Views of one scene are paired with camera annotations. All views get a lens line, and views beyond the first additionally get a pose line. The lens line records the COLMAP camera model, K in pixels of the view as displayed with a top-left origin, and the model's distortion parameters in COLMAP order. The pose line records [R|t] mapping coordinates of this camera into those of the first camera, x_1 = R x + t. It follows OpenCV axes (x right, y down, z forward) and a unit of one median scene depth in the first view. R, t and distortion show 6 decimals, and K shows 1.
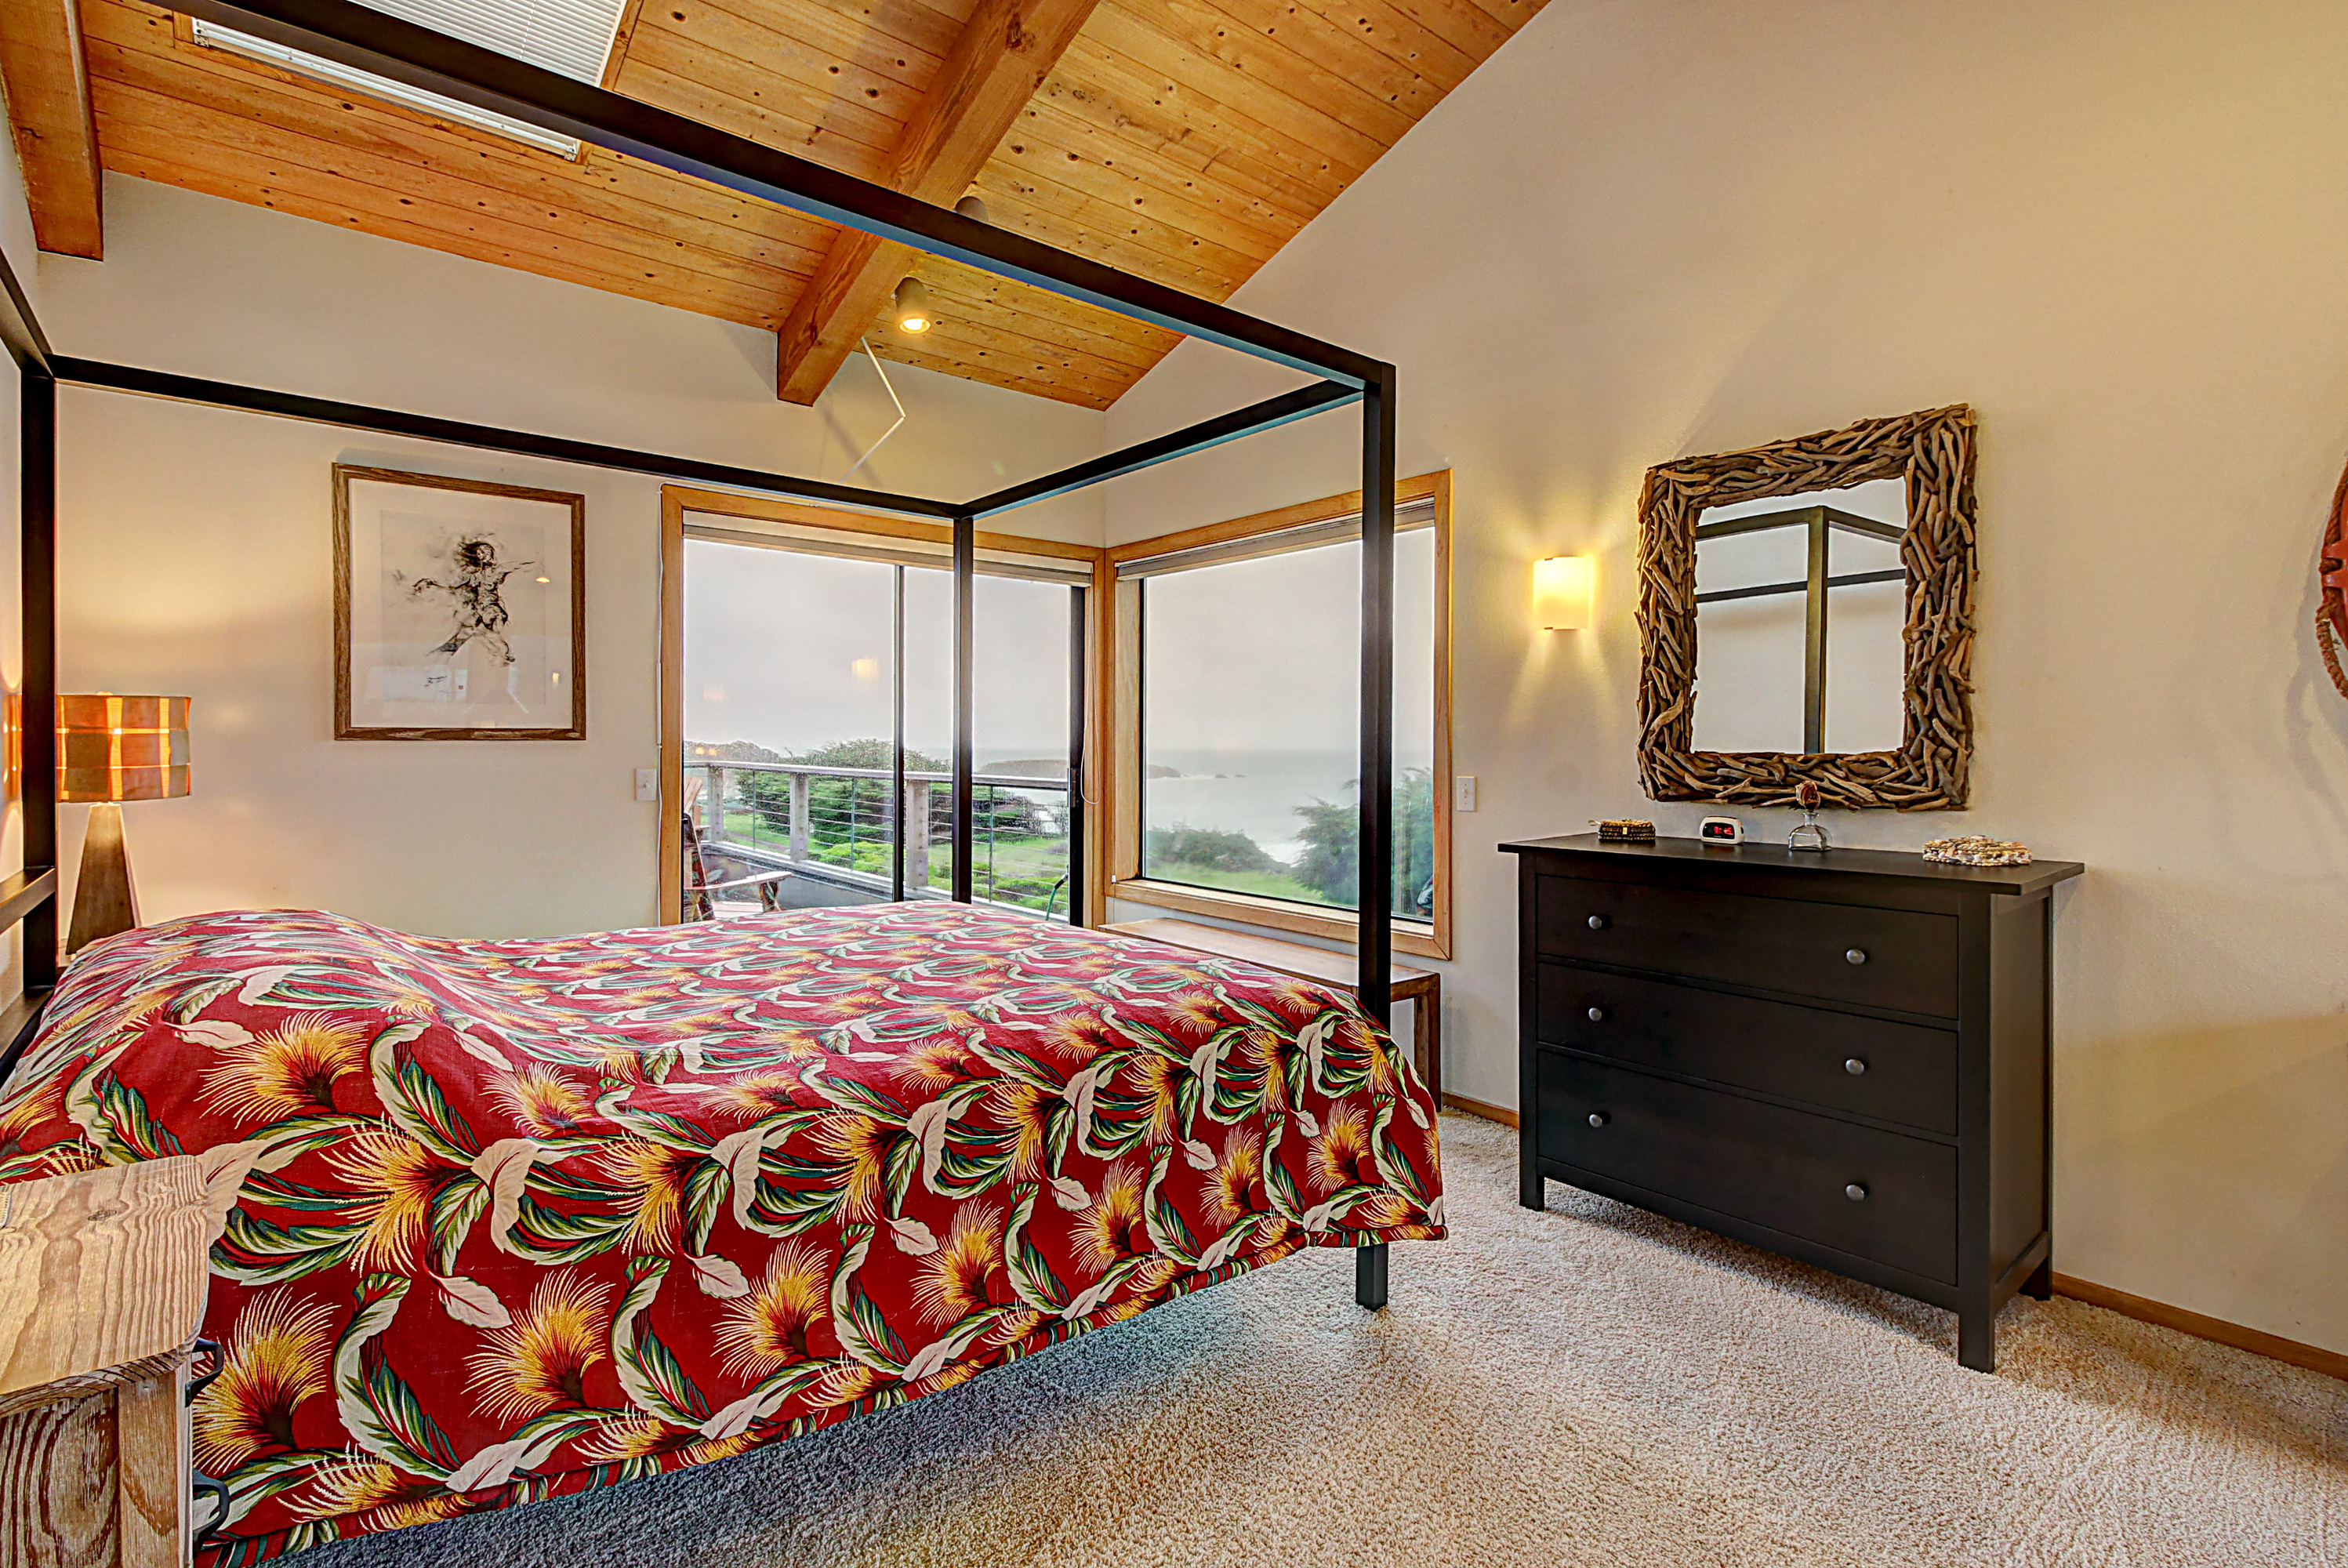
lens RADIAL K [[1082.5, 0, 1175.0], [0, 1082.5, 761.3], [0, 0, 1]] dist [0.000453, -0.003530]
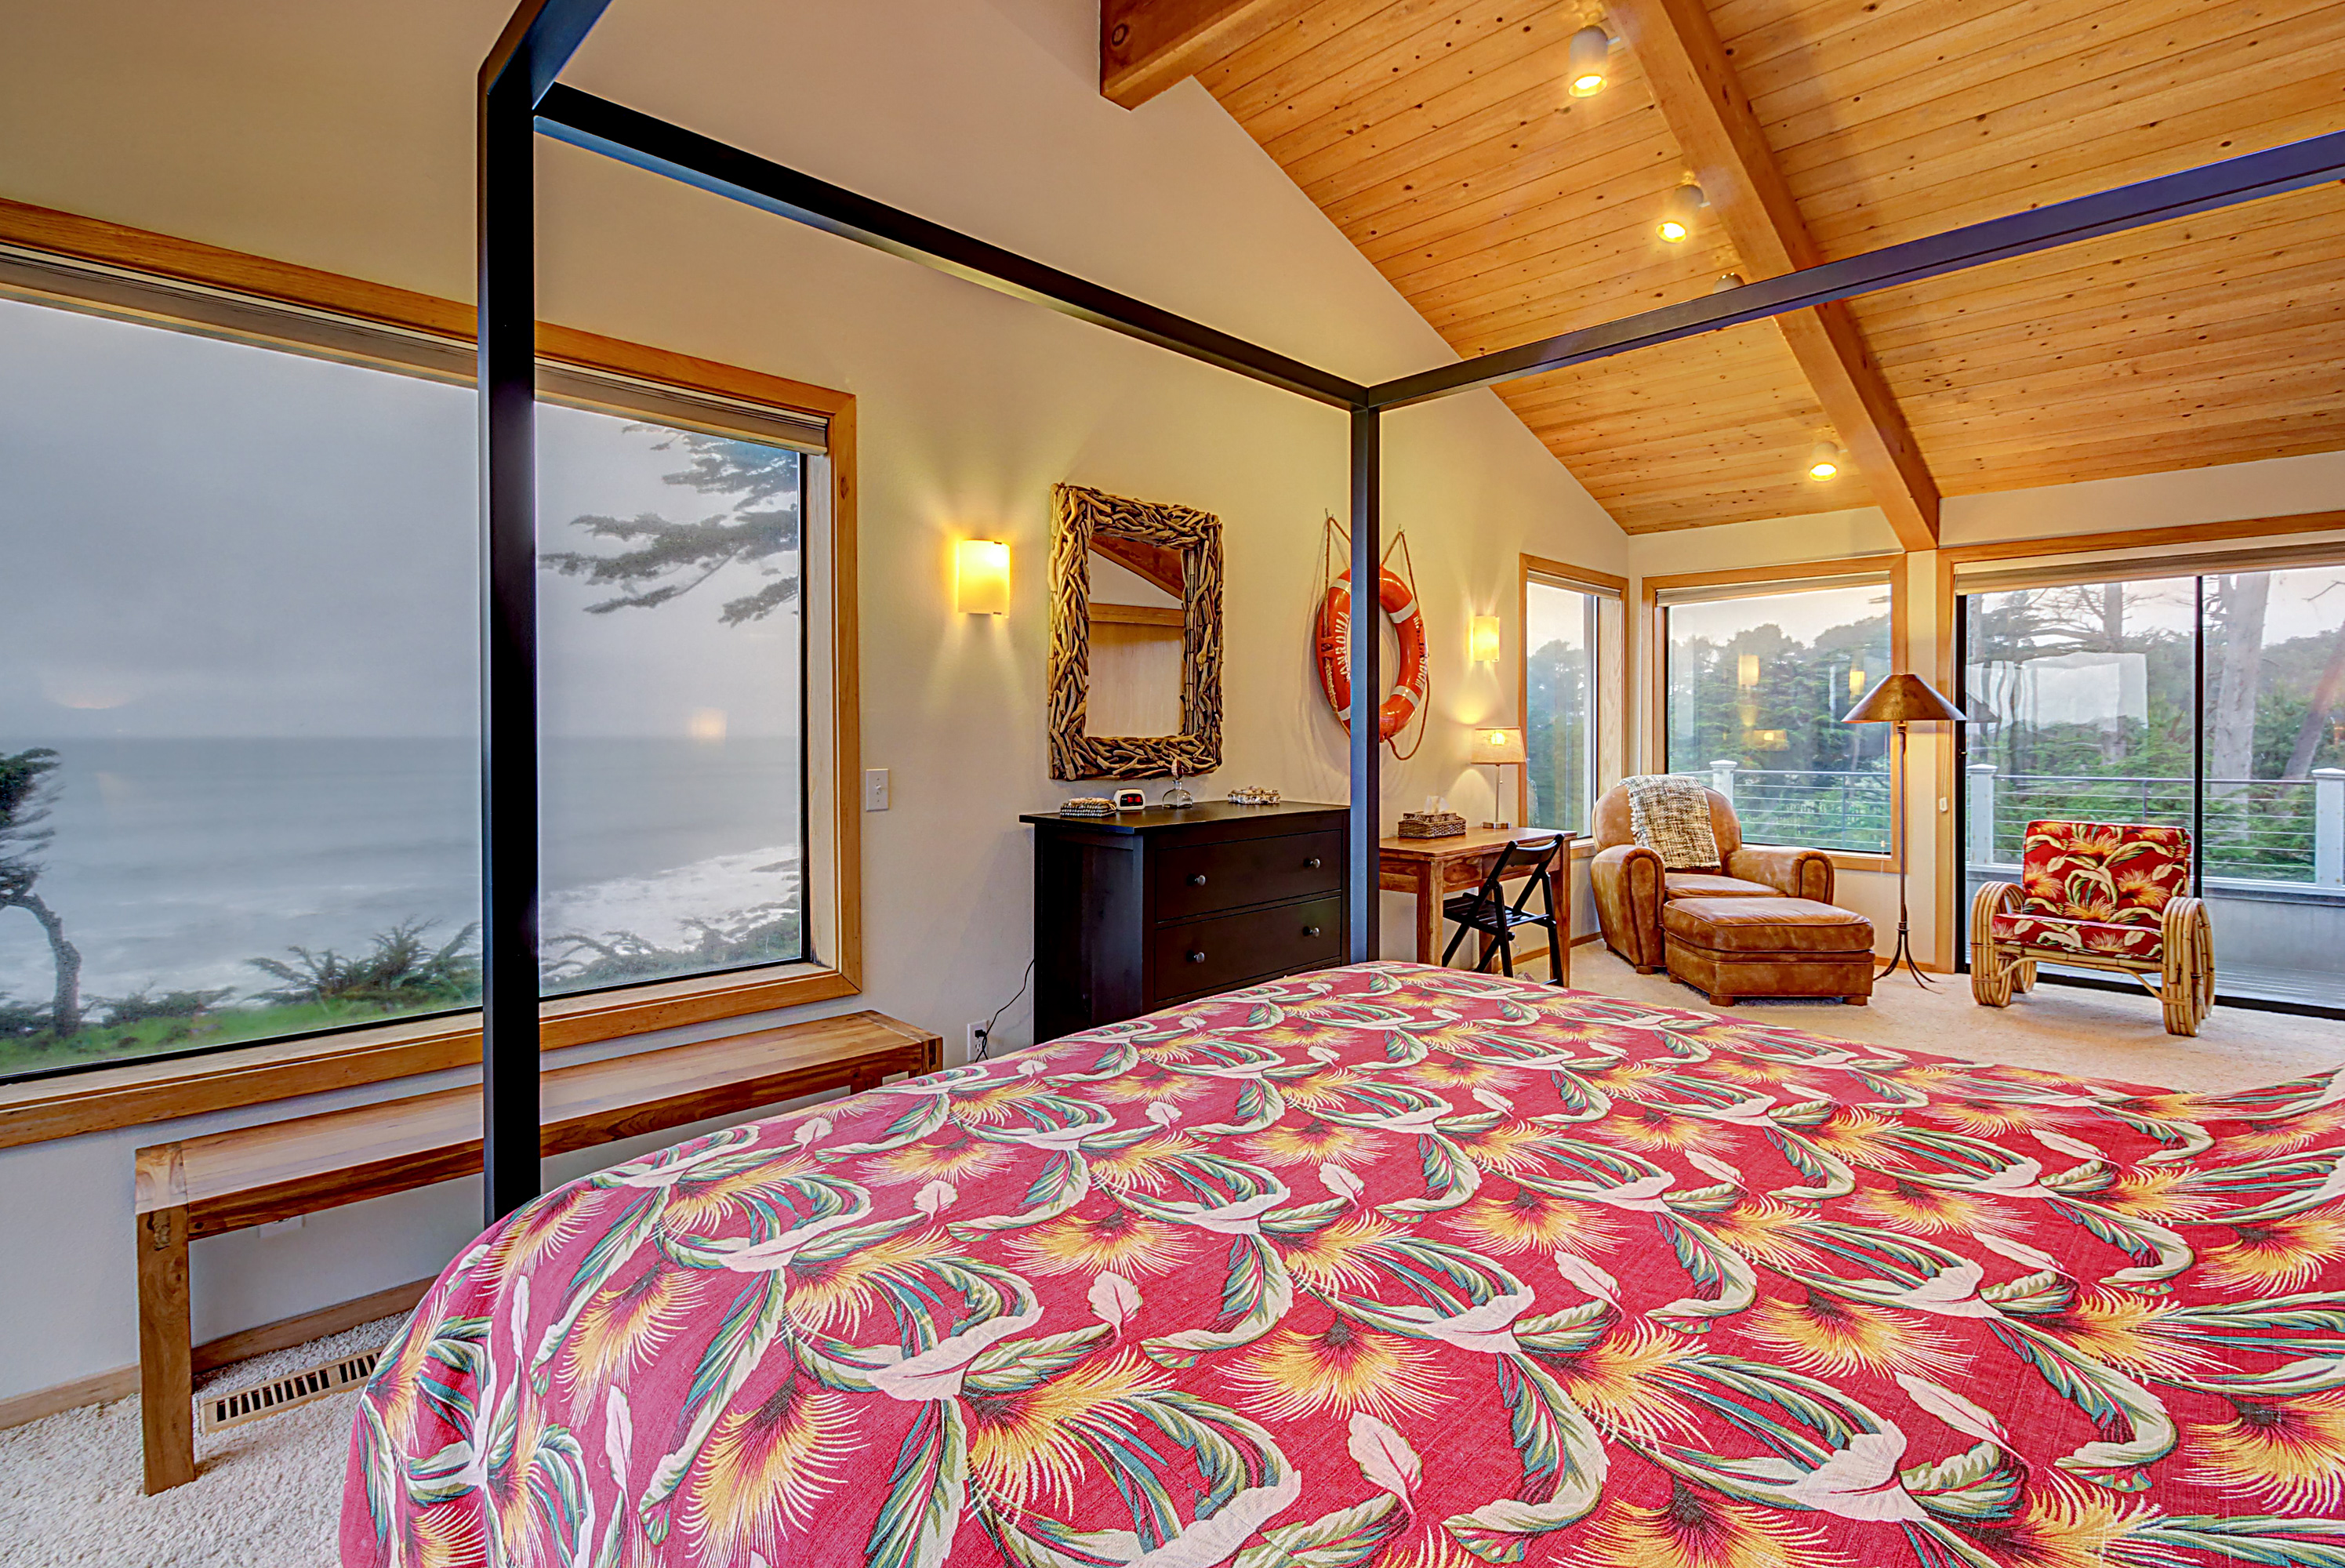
lens RADIAL K [[1081.1, 0, 1127.1], [0, 1081.1, 748.9], [0, 0, 1]] dist [0.000453, -0.003530]
pose [[-0.079284, -0.012432, 0.996775, -0.982250], [0.018737, 0.999727, 0.013959, -0.016063], [-0.996676, 0.019783, -0.079030, 1.478550]]
